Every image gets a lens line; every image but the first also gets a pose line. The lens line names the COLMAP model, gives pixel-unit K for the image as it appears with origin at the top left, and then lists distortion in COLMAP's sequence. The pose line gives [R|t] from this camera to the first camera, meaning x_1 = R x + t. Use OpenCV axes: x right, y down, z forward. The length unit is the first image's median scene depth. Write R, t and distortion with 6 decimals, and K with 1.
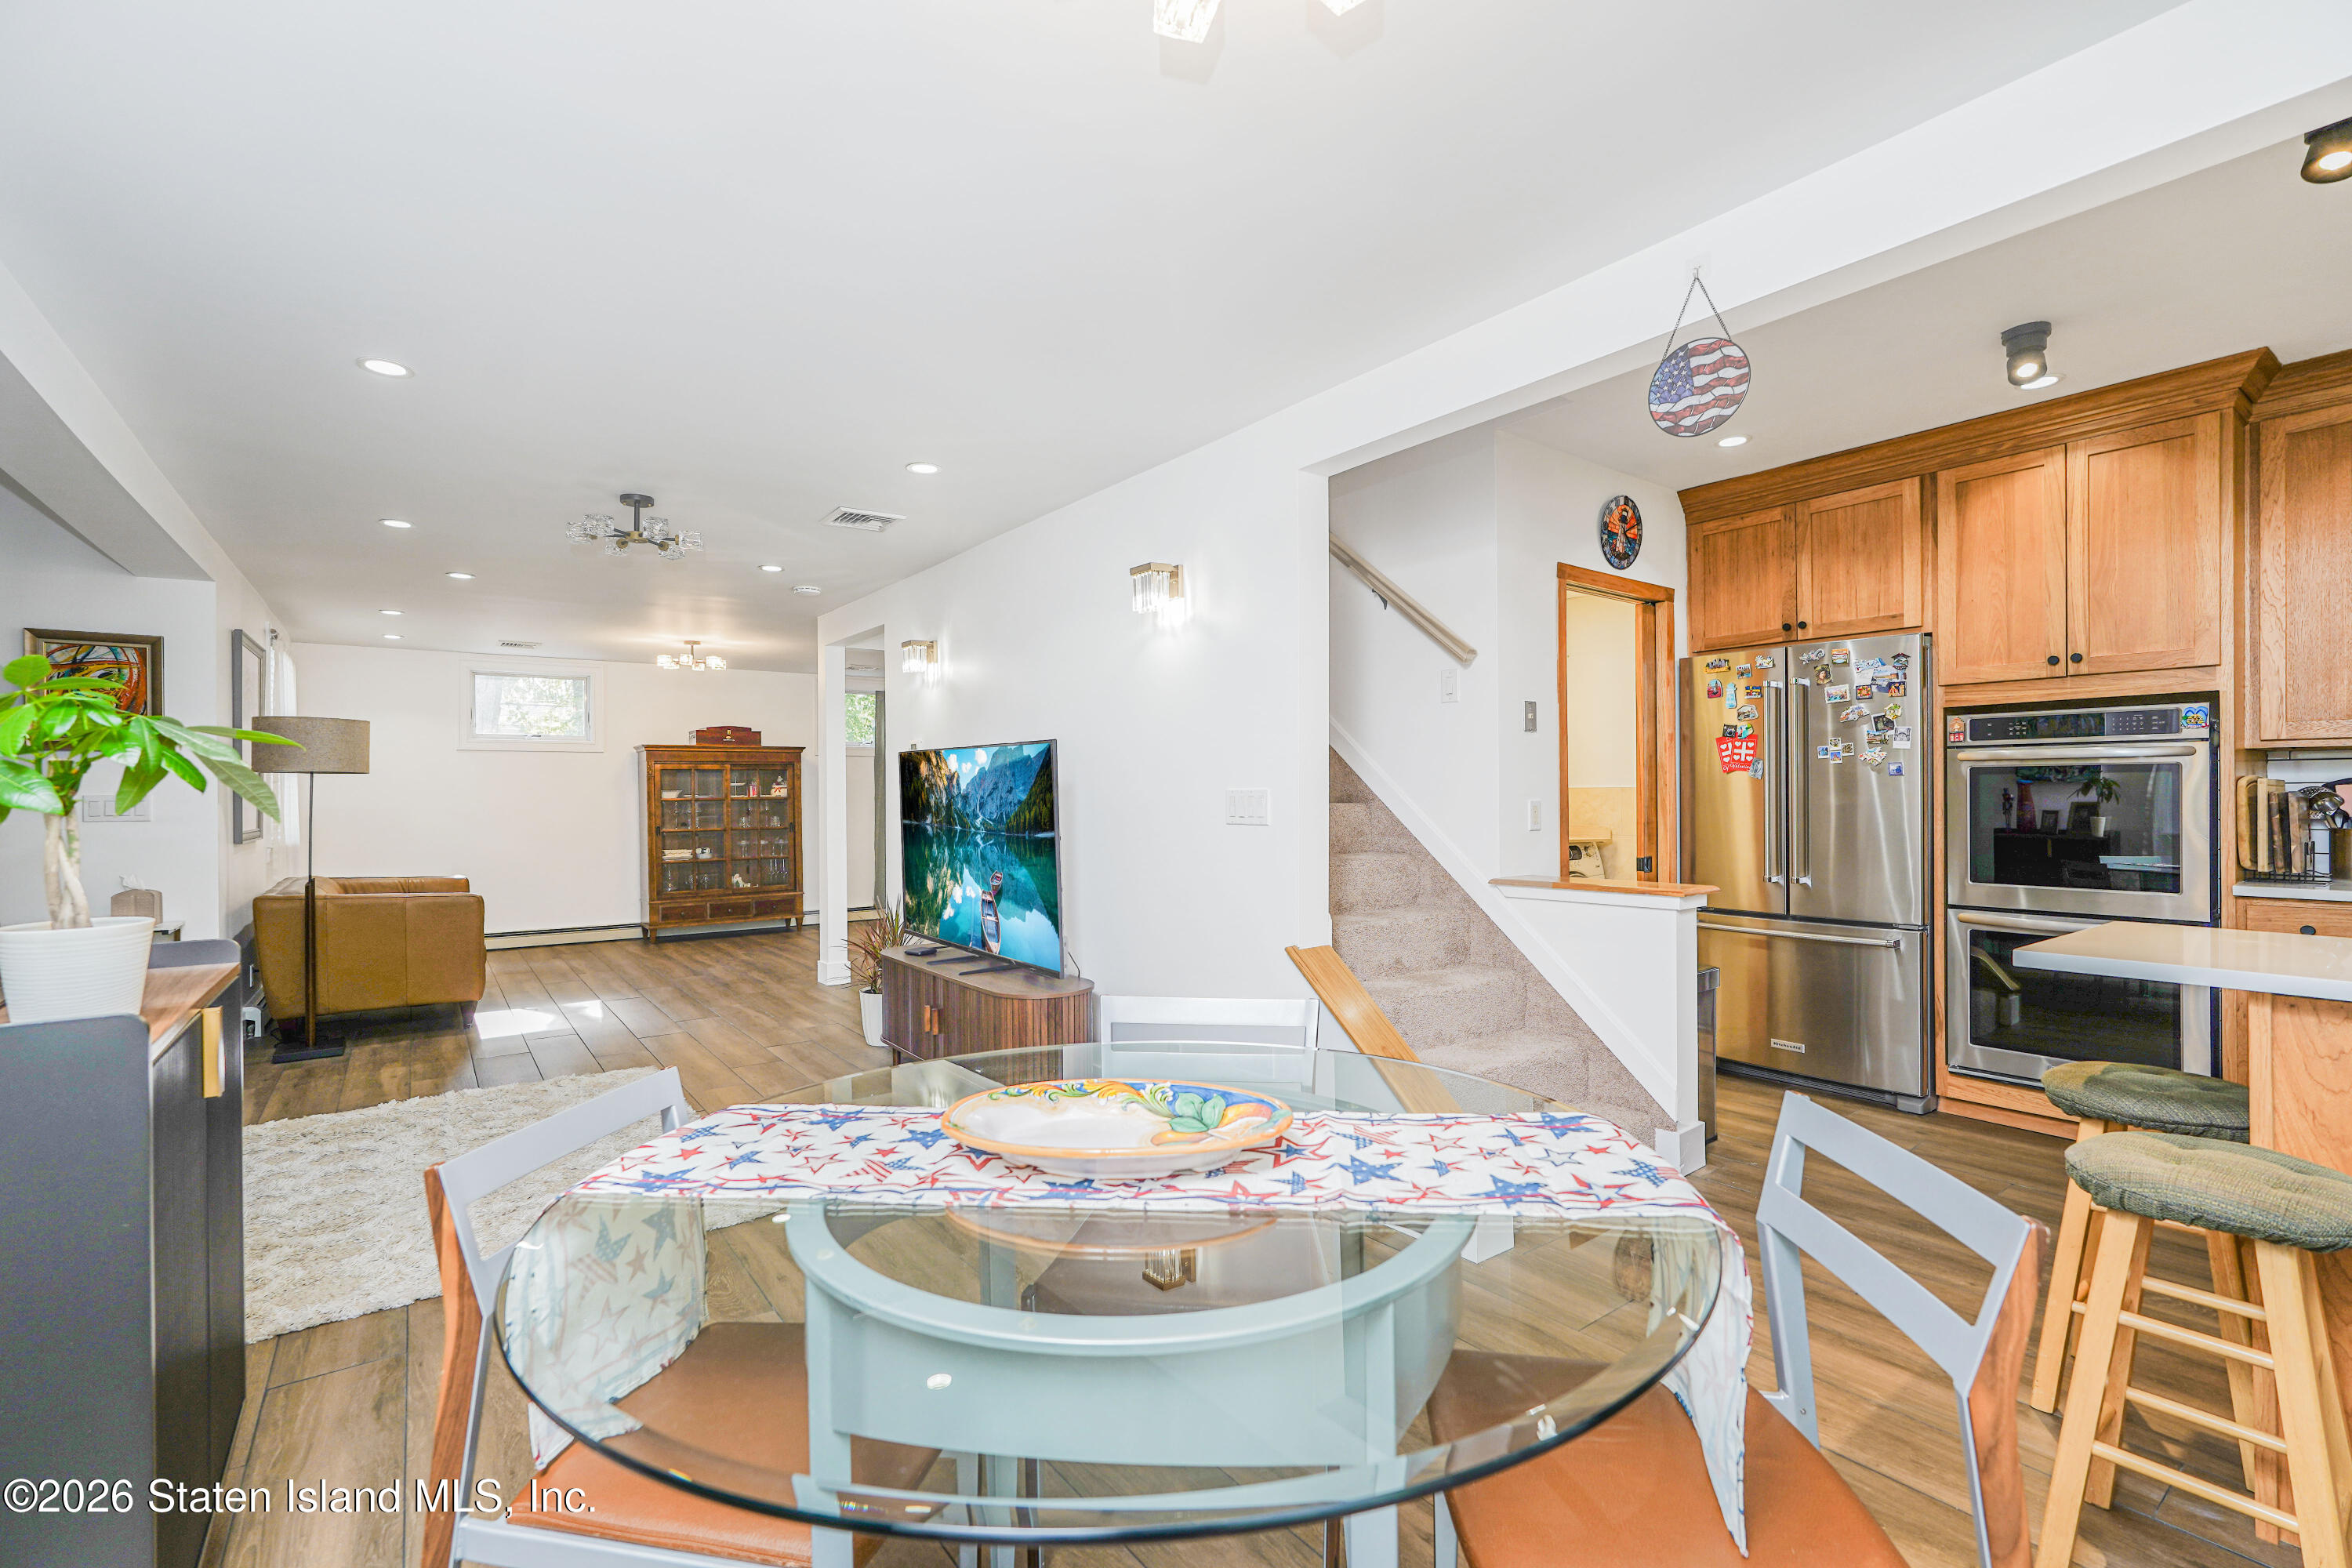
lens RADIAL K [[1037.4, 0, 1170.6], [0, 1037.4, 789.5], [0, 0, 1]] dist [-0.015418, 0.007911]
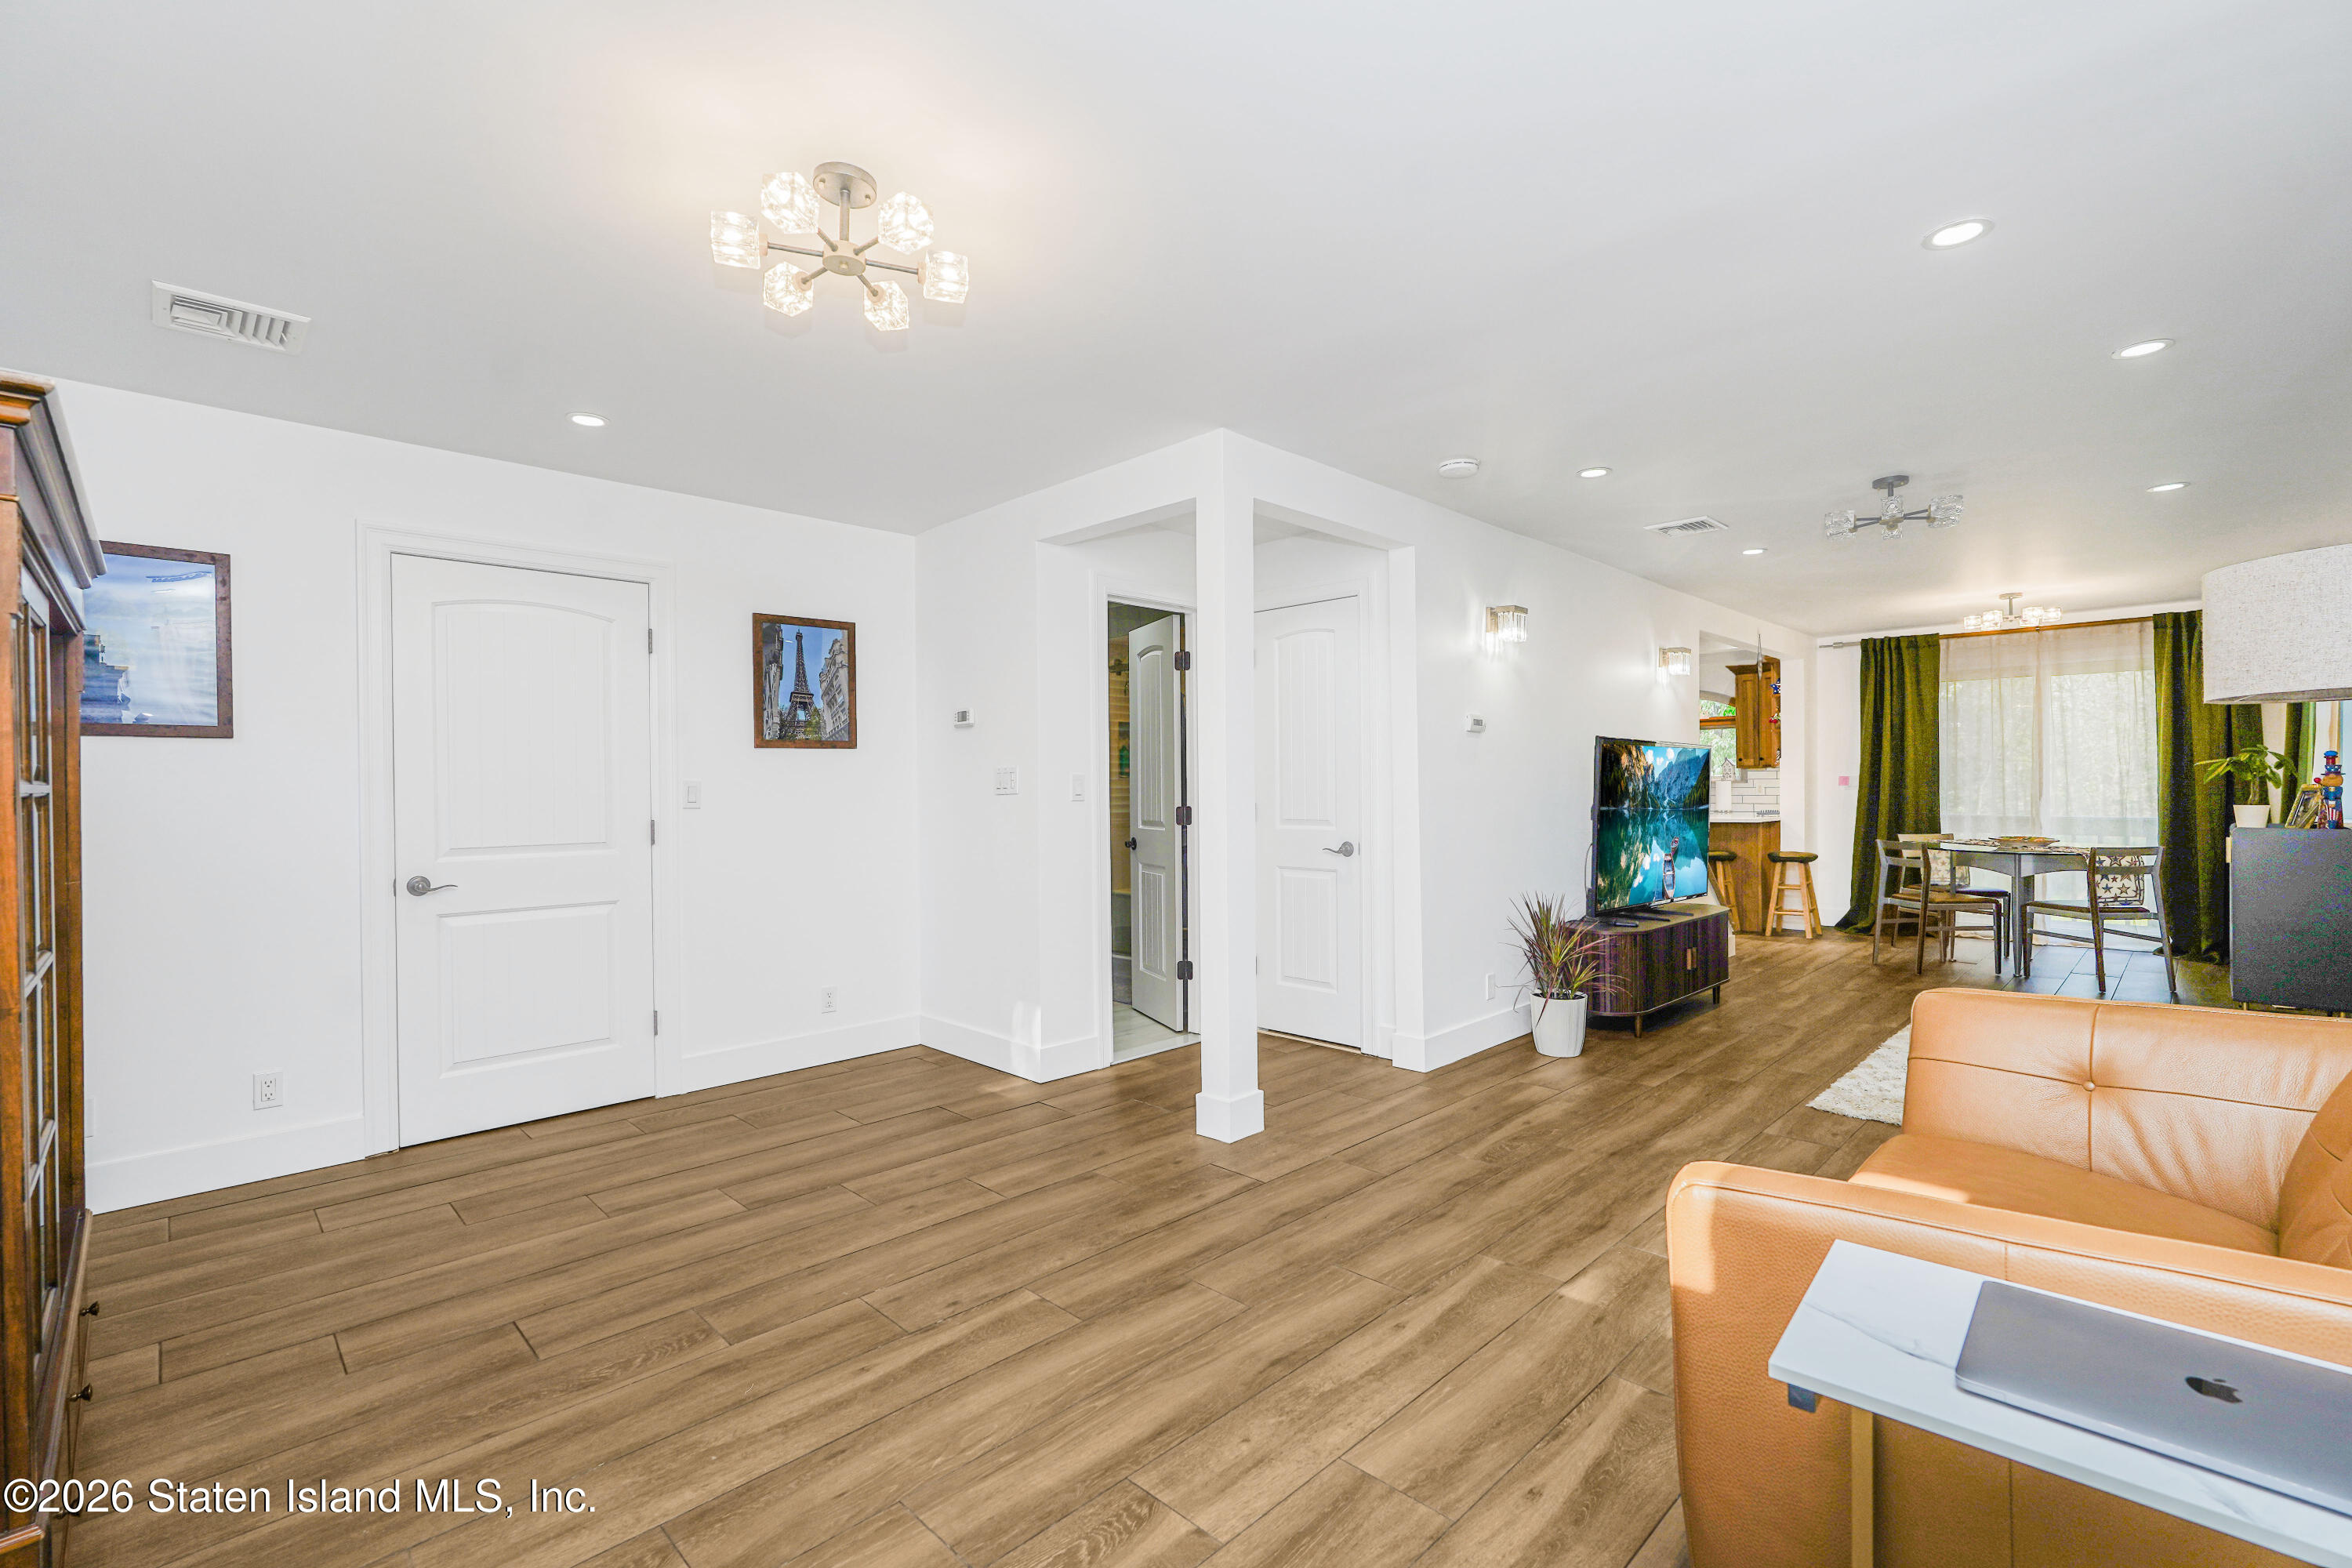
lens RADIAL K [[1037.4, 0, 1174.4], [0, 1037.4, 796.7], [0, 0, 1]] dist [-0.015418, 0.007911]
pose [[-0.135769, -0.002509, 0.990737, -1.465724], [0.006558, 0.999973, 0.003431, 0.016281], [-0.990719, 0.006963, -0.135749, 1.878371]]
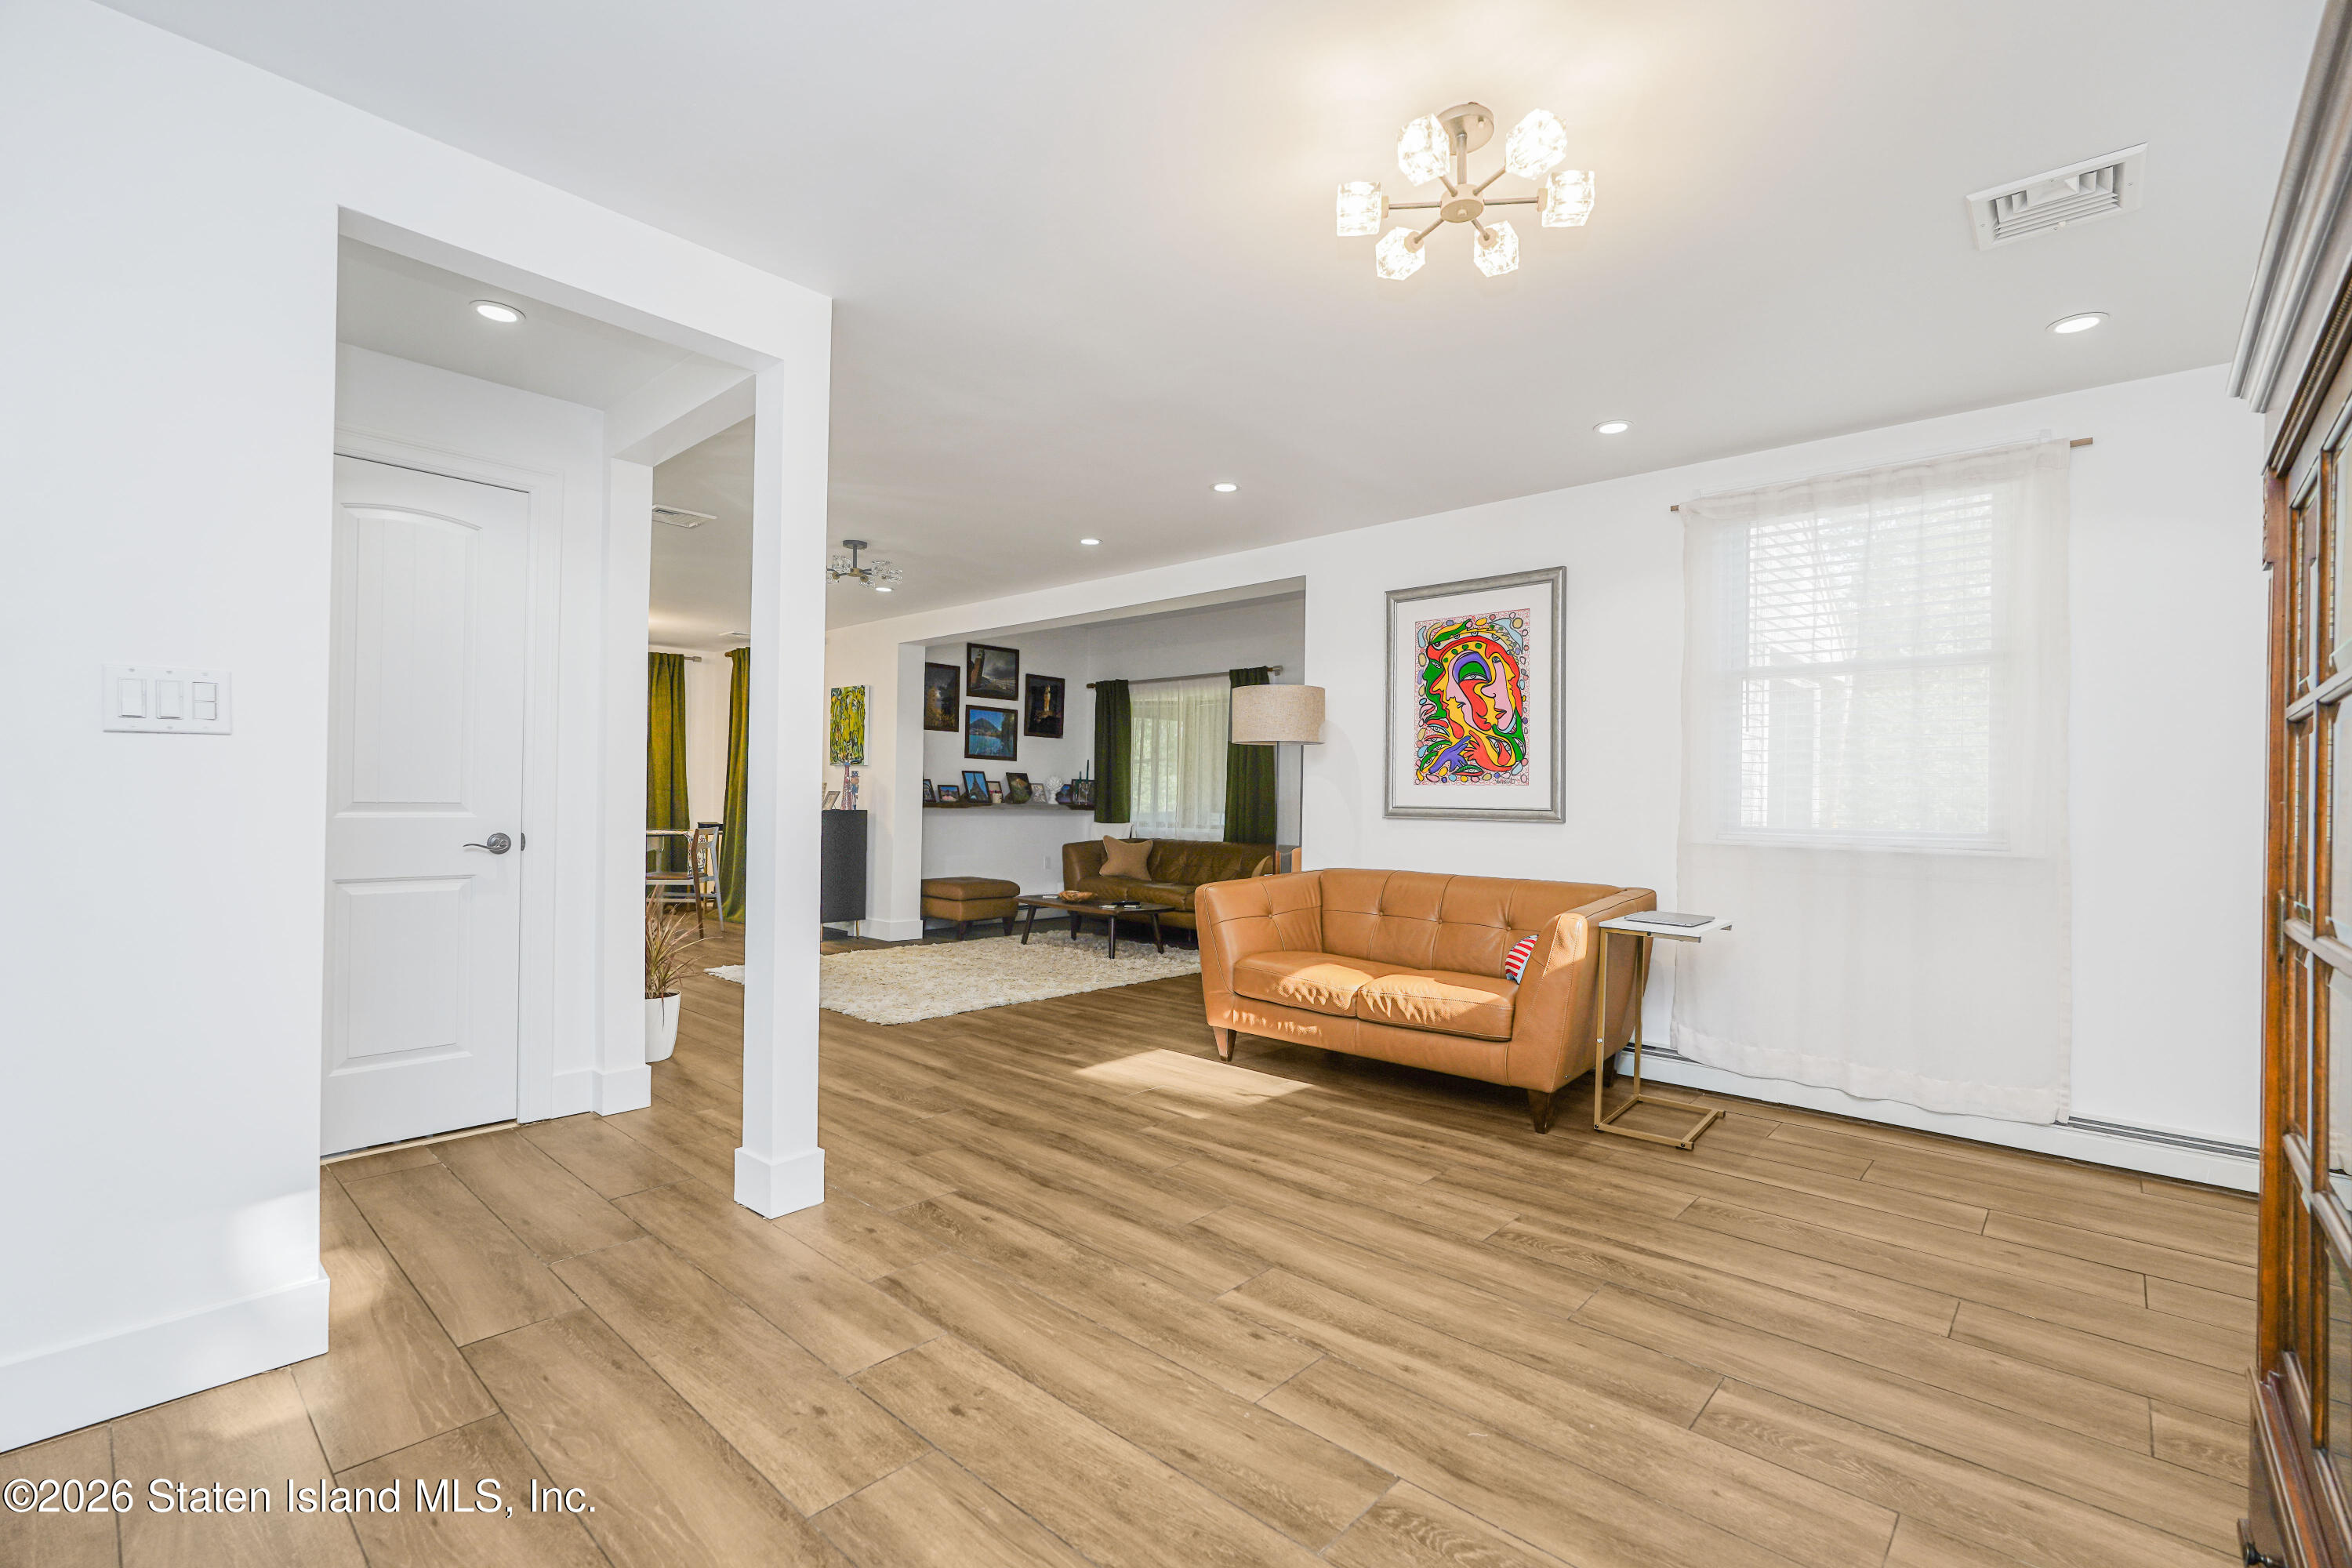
lens RADIAL K [[1037.4, 0, 1175.3], [0, 1037.4, 796.1], [0, 0, 1]] dist [-0.015418, 0.007911]
pose [[-0.982520, -0.008296, -0.185974, -0.692488], [-0.007743, 0.999963, -0.003703, 0.041852], [0.185998, -0.002198, -0.982548, 2.448586]]
